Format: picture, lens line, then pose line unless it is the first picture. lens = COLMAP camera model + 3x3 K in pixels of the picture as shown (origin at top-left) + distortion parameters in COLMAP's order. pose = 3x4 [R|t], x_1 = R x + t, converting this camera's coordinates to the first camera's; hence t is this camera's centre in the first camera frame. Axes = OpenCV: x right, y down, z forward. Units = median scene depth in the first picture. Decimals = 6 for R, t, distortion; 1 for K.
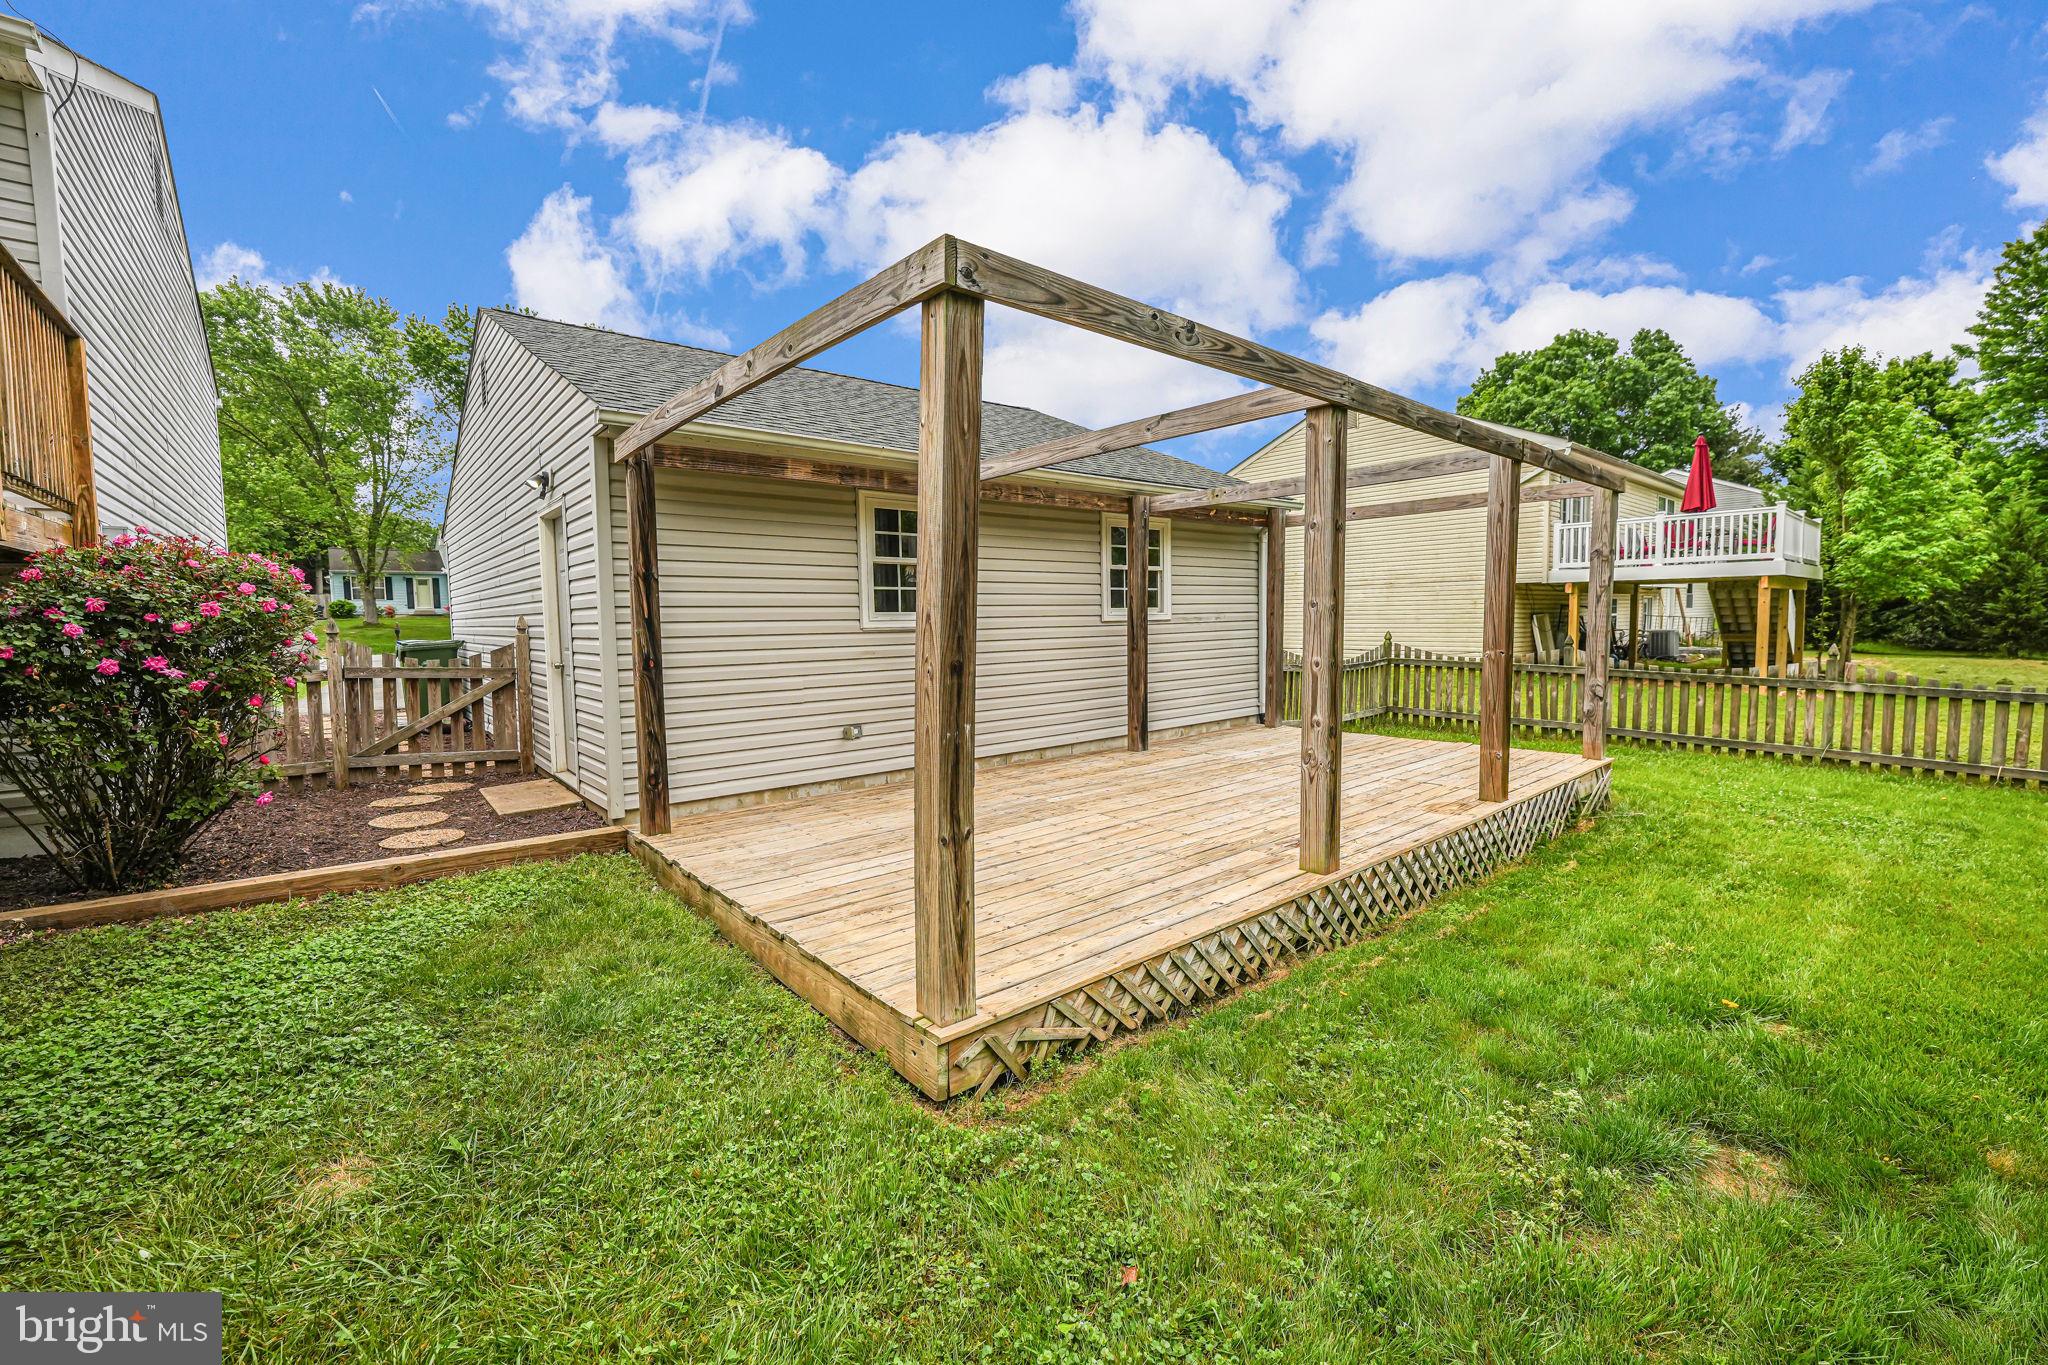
lens RADIAL K [[831.0, 0, 1028.3], [0, 831.0, 685.7], [0, 0, 1]] dist [-0.027616, 0.003309]
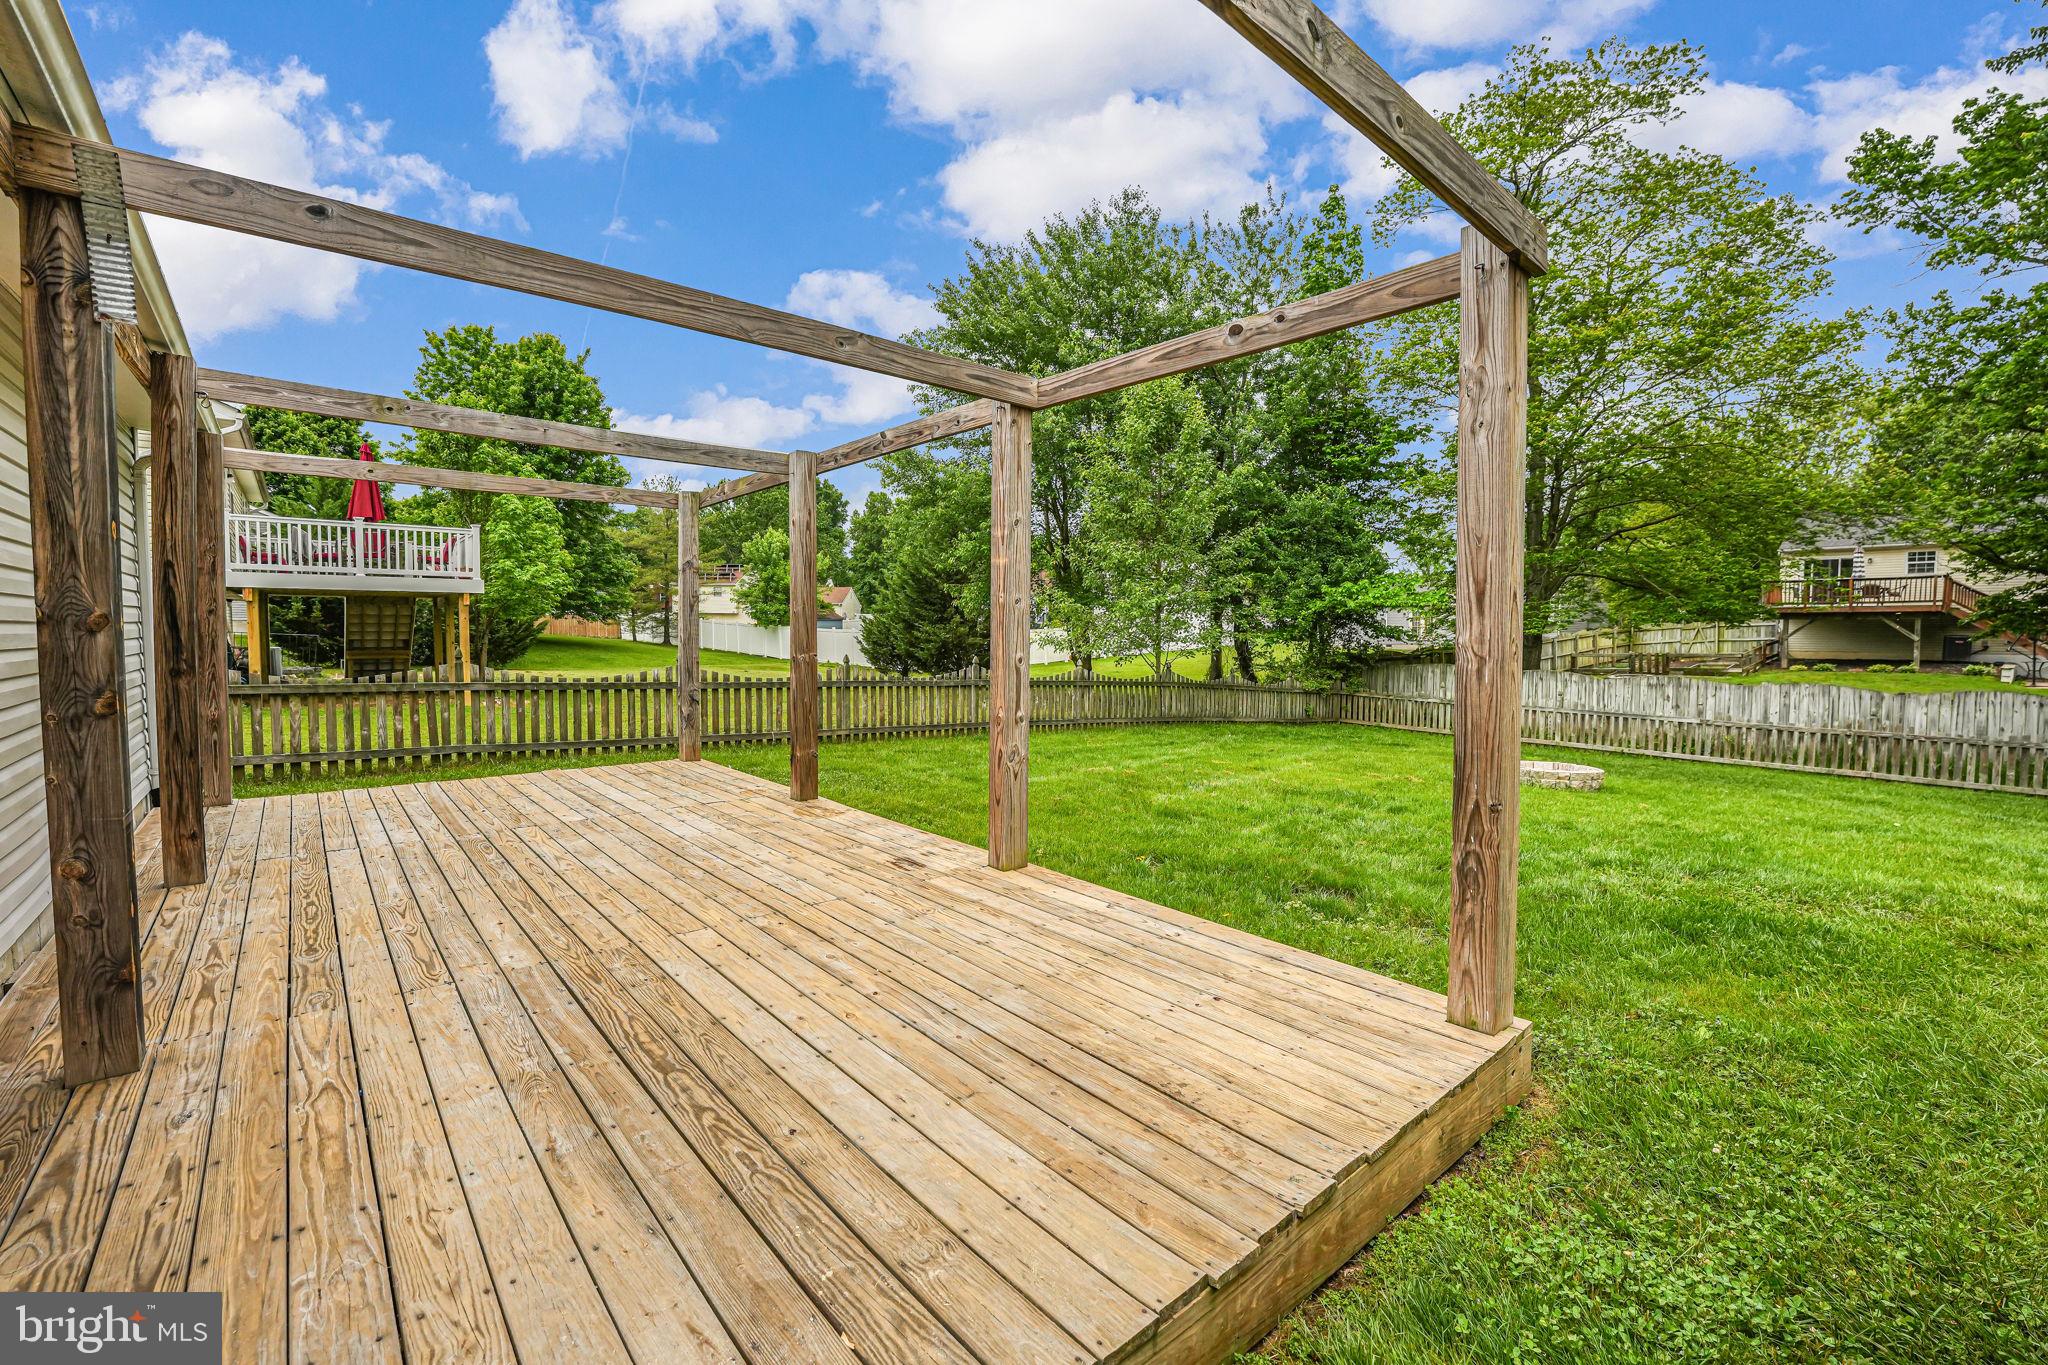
lens RADIAL K [[831.0, 0, 1072.1], [0, 831.0, 668.7], [0, 0, 1]] dist [-0.027616, 0.003309]
pose [[-0.013894, -0.029571, 0.999466, -0.269186], [0.075587, 0.996671, 0.030539, -0.017078], [-0.997042, 0.075971, -0.011613, 0.383093]]
